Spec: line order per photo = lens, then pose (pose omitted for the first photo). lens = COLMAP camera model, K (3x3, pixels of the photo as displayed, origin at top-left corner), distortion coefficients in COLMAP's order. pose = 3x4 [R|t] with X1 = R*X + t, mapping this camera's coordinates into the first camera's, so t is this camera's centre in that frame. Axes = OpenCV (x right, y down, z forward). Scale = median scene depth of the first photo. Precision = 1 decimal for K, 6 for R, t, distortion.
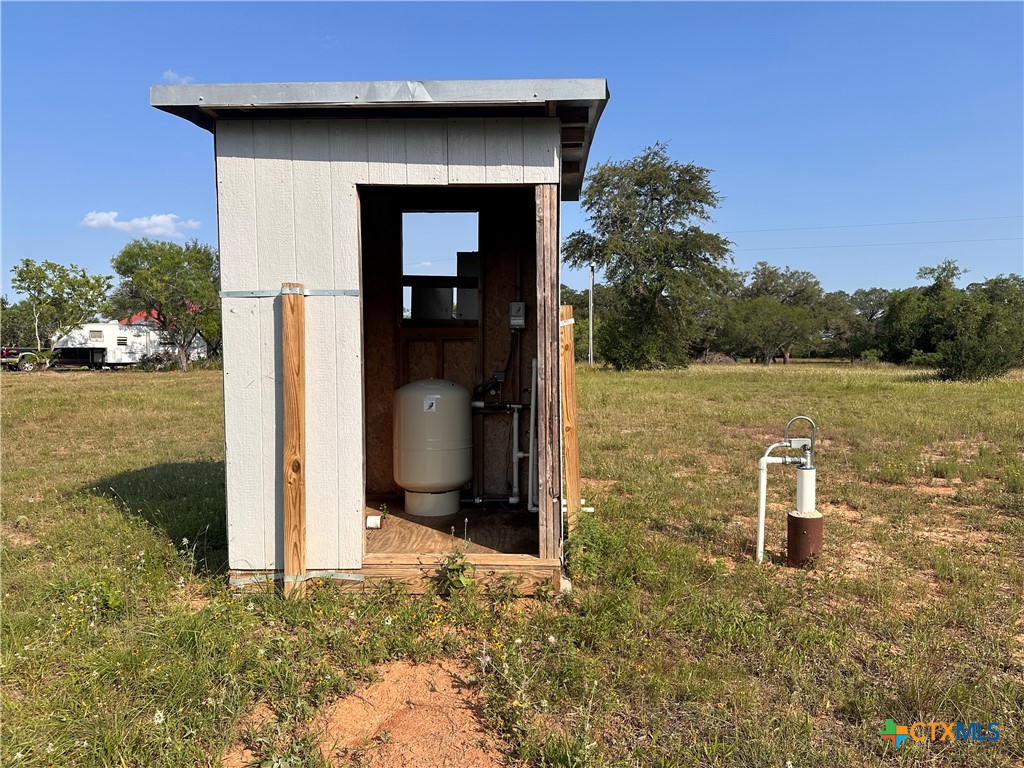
lens RADIAL K [[720.1, 0, 509.6], [0, 720.1, 389.2], [0, 0, 1]] dist [0.066992, -0.066425]
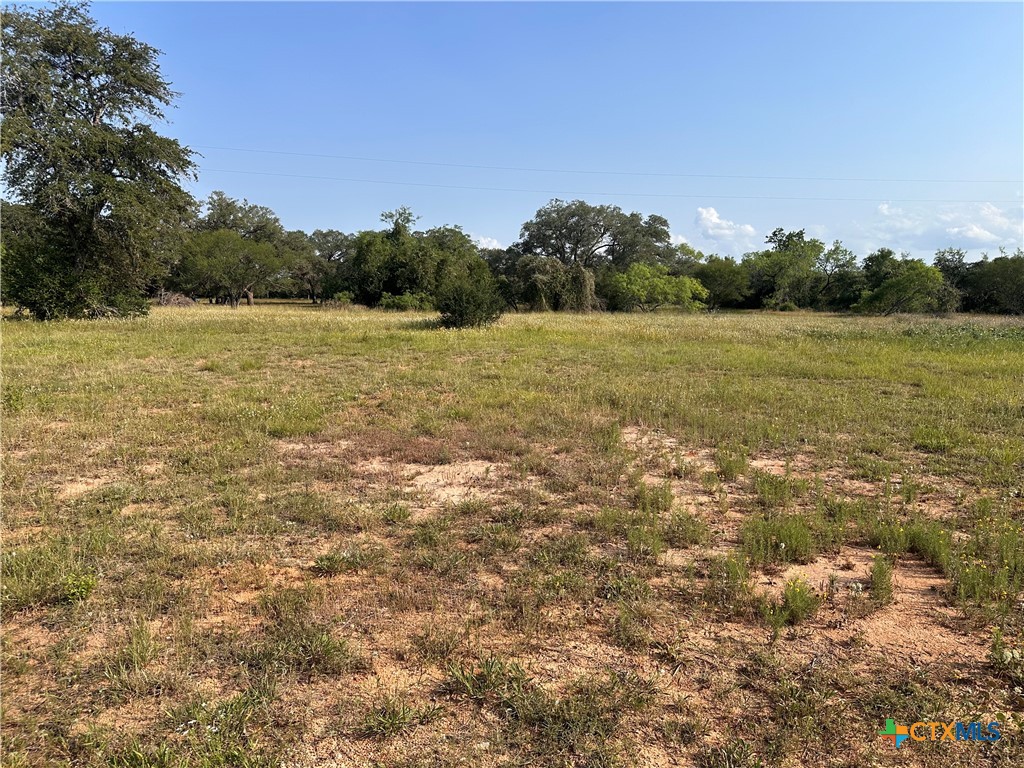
lens RADIAL K [[720.1, 0, 509.6], [0, 720.1, 389.2], [0, 0, 1]] dist [0.066992, -0.066425]
pose [[0.753902, -0.082018, 0.651847, 0.024430], [0.027603, 0.995255, 0.093303, -0.011453], [-0.656407, -0.052348, 0.752589, 0.158038]]
